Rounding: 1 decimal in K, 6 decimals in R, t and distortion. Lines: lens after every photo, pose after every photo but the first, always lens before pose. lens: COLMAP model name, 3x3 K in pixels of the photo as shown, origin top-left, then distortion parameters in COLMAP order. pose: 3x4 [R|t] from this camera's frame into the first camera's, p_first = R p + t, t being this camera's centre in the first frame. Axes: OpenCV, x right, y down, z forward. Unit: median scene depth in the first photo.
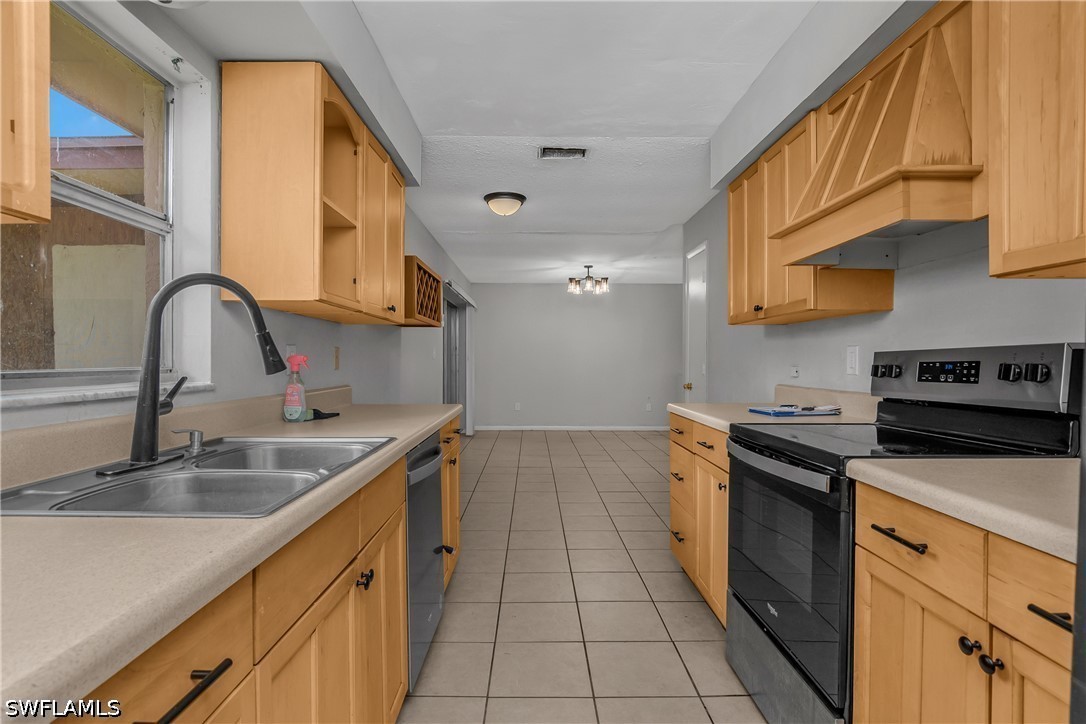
lens RADIAL K [[549.7, 0, 543.0], [0, 549.7, 366.9], [0, 0, 1]] dist [-0.004421, 0.000937]
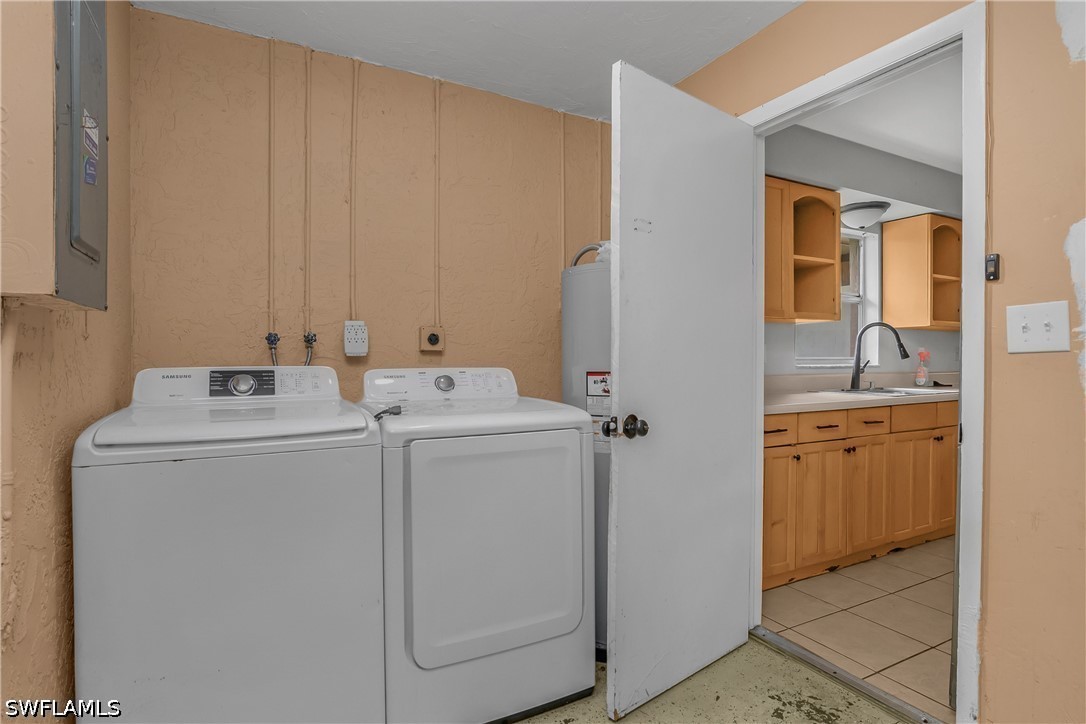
lens RADIAL K [[549.7, 0, 544.6], [0, 549.7, 366.5], [0, 0, 1]] dist [-0.004421, 0.000937]
pose [[0.463053, -0.000338, -0.886330, 0.956290], [-0.002183, 0.999996, -0.001522, 0.052245], [0.886328, 0.002640, 0.463051, -1.588067]]
